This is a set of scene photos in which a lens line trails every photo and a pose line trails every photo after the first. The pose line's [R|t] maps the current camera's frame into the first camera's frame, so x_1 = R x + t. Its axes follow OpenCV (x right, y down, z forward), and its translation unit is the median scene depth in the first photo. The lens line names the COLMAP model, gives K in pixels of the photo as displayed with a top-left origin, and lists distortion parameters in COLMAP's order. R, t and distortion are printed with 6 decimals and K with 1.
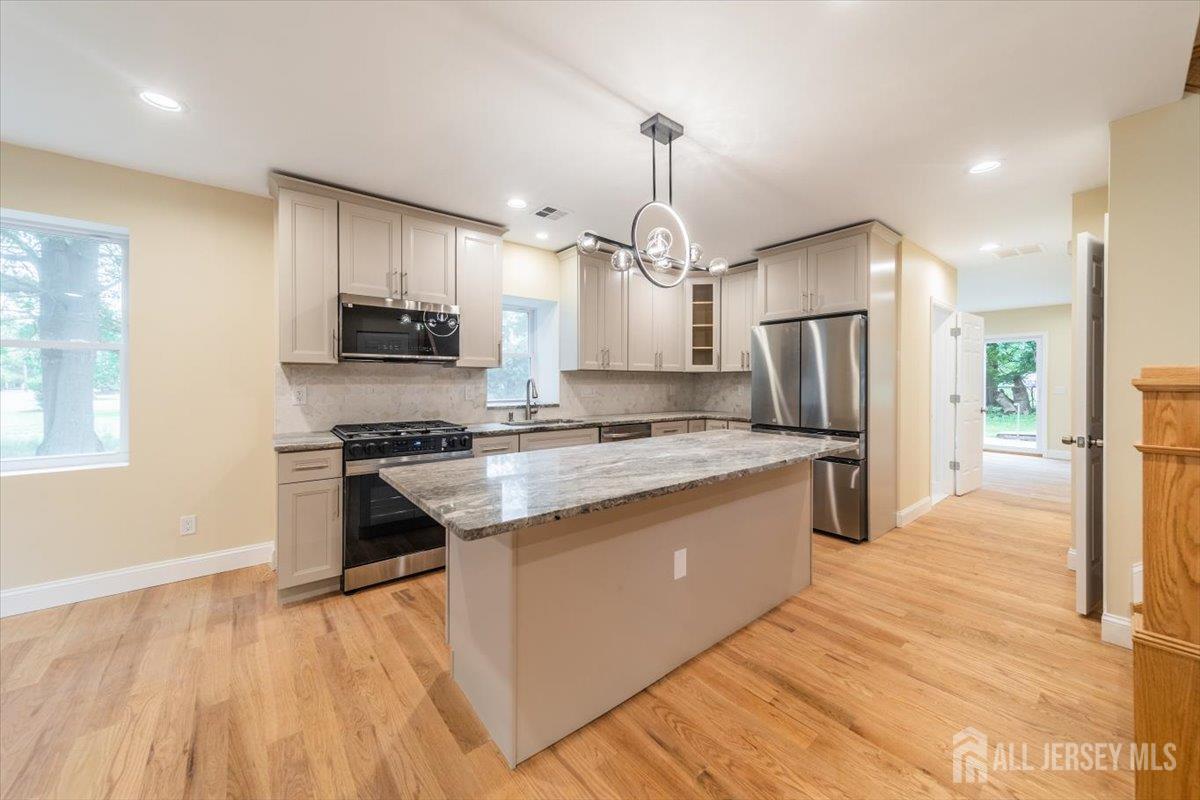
lens RADIAL K [[425.6, 0, 591.3], [0, 425.6, 381.6], [0, 0, 1]] dist [0.009699, 0.000111]
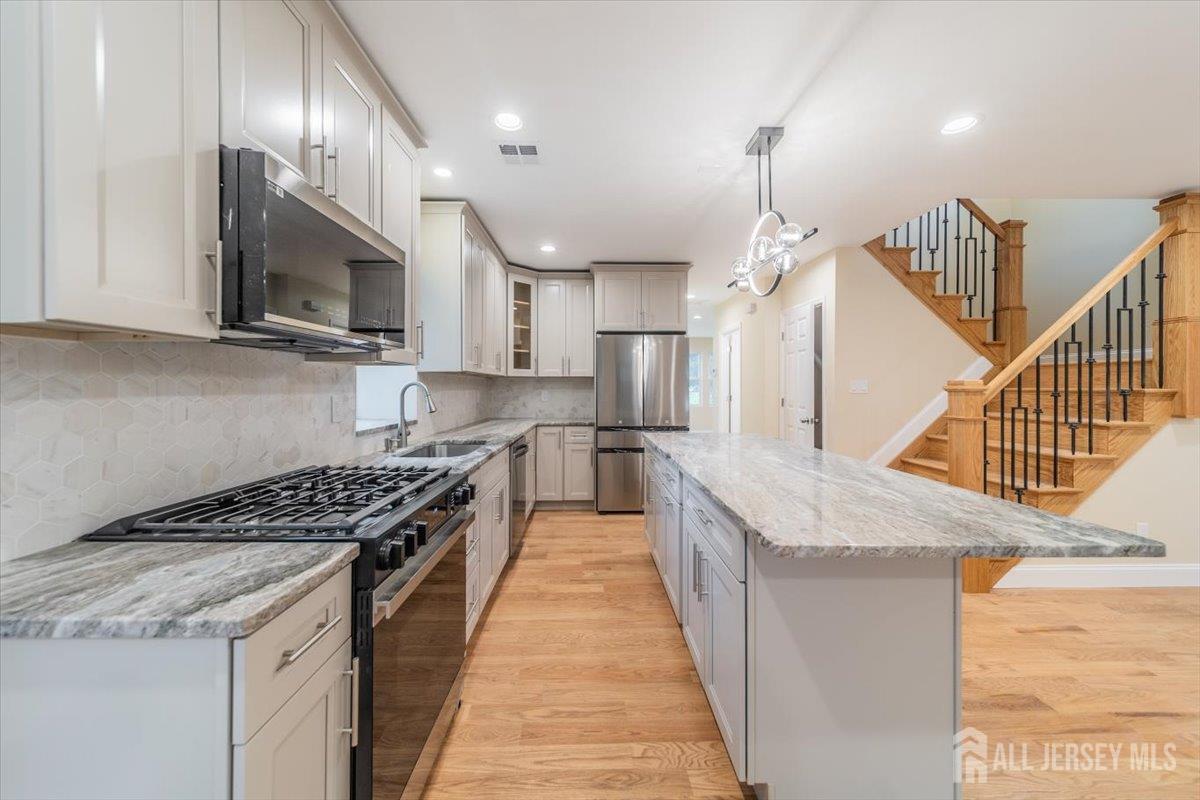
lens RADIAL K [[422.0, 0, 592.1], [0, 422.0, 385.1], [0, 0, 1]] dist [0.006621, 0.000035]
pose [[0.616963, 0.000371, 0.786992, -0.513458], [0.001776, 0.999997, -0.001864, -0.002199], [-0.786990, 0.002548, 0.616960, 0.404015]]
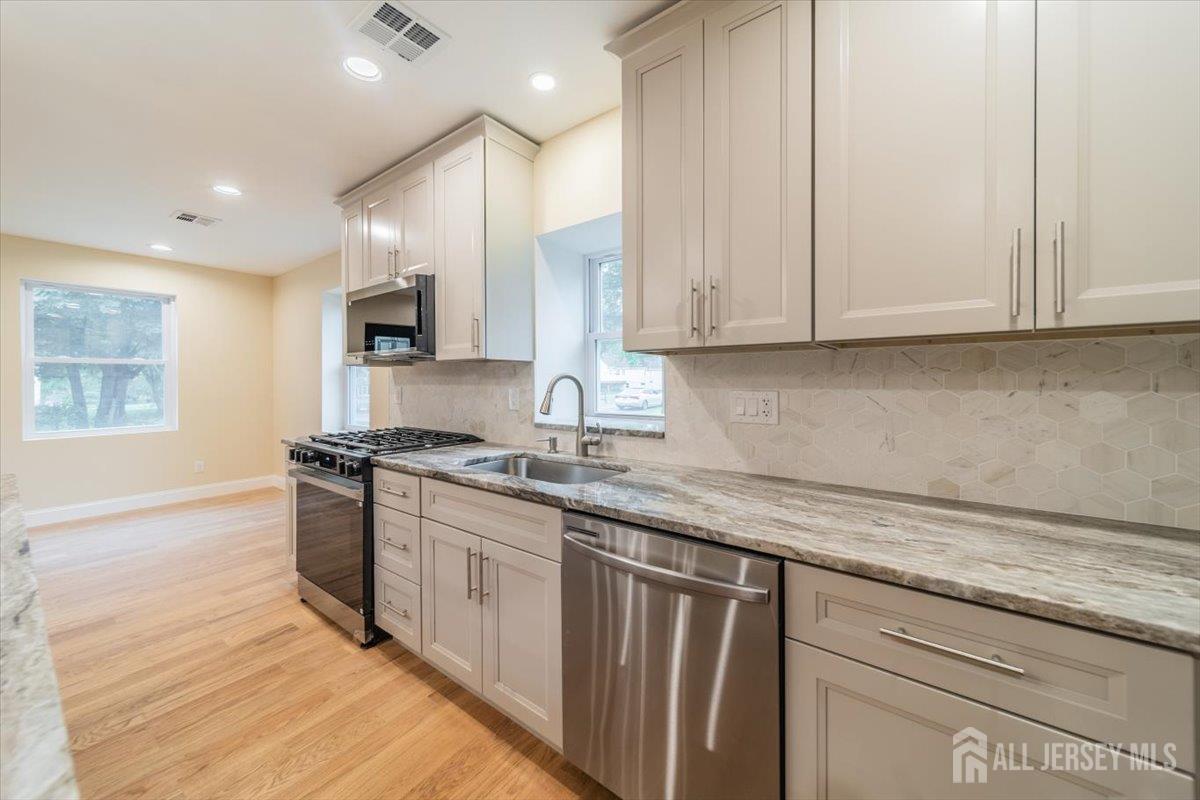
lens RADIAL K [[412.9, 0, 595.5], [0, 412.9, 385.2], [0, 0, 1]] dist [0.006225, -0.000016]
pose [[0.282700, 0.001429, -0.959207, 0.362398], [-0.002700, 0.999996, 0.000694, 0.004652], [0.959204, 0.002394, 0.282703, 0.941490]]
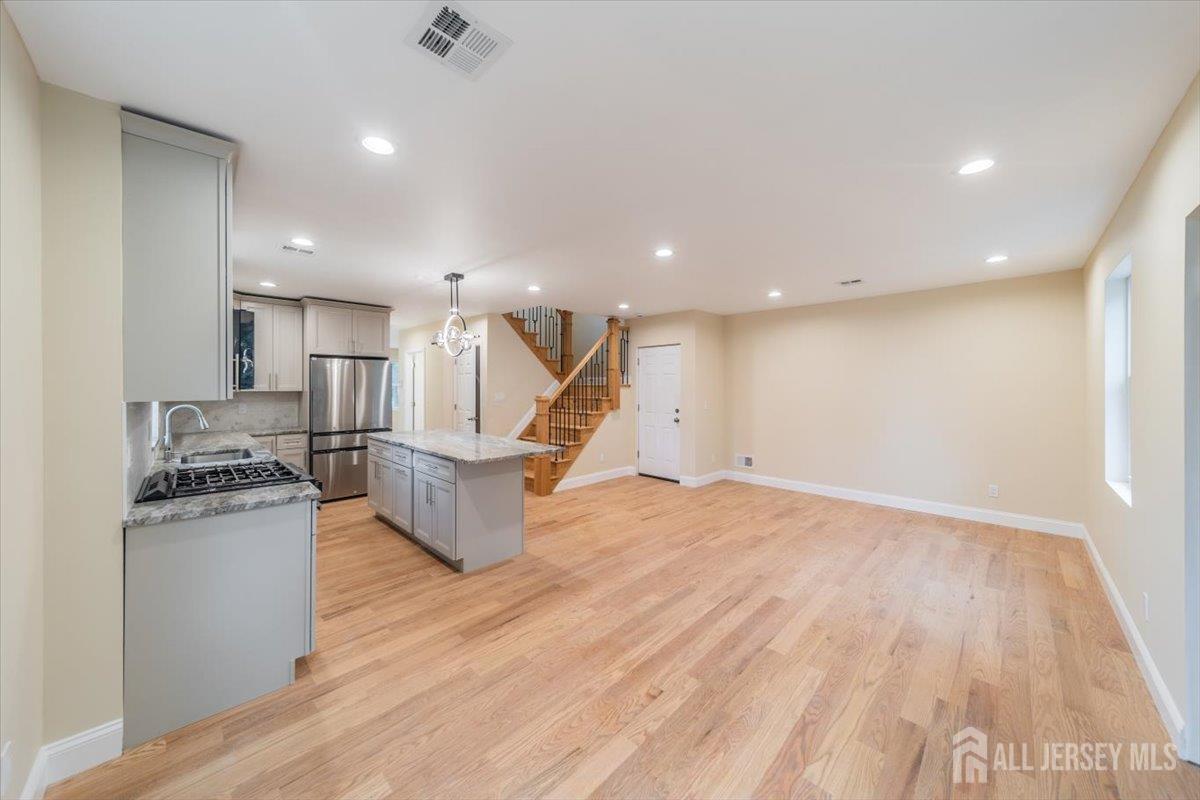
lens RADIAL K [[422.0, 0, 592.1], [0, 422.0, 385.1], [0, 0, 1]] dist [0.006621, 0.000035]
pose [[-0.097518, -0.001627, 0.995232, -1.072134], [0.001763, 0.999997, 0.001807, -0.050572], [-0.995232, 0.001931, -0.097515, 0.318908]]
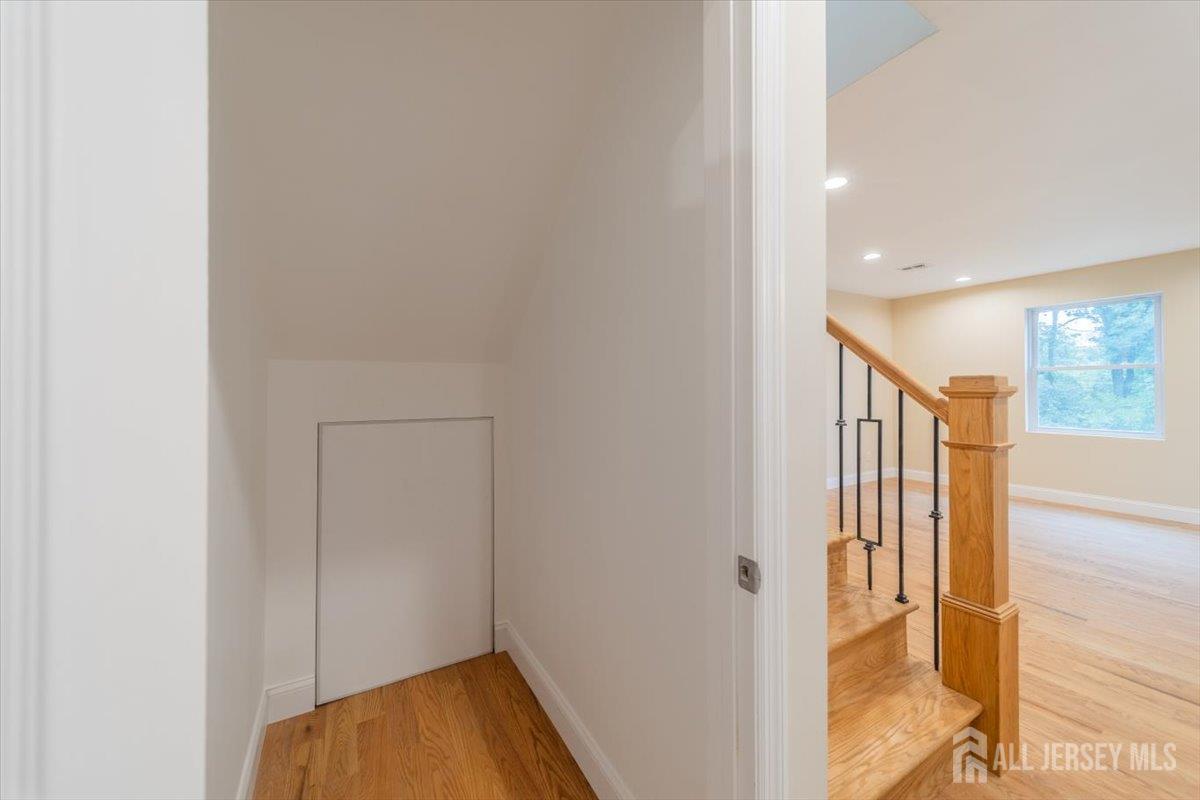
lens RADIAL K [[425.6, 0, 591.3], [0, 425.6, 381.6], [0, 0, 1]] dist [0.009699, 0.000111]
pose [[-0.987546, 0.000518, 0.157331, 0.767280], [-0.000939, 0.999957, -0.009189, -0.004761], [-0.157329, -0.009223, -0.987503, 0.813291]]
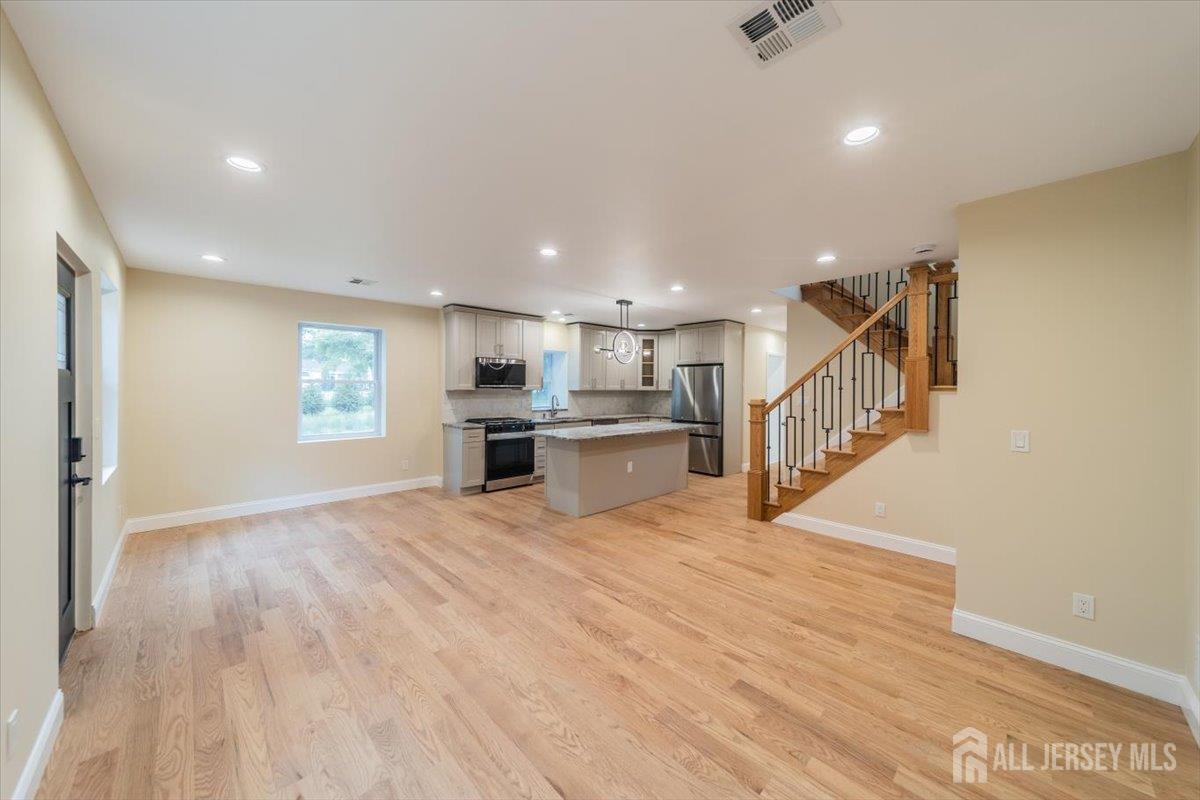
lens RADIAL K [[412.9, 0, 595.5], [0, 412.9, 385.2], [0, 0, 1]] dist [0.006225, -0.000016]
pose [[0.995746, 0.006480, 0.091914, -0.136562], [-0.006131, 0.999973, -0.004077, -0.046530], [-0.091938, 0.003497, 0.995759, -0.853696]]
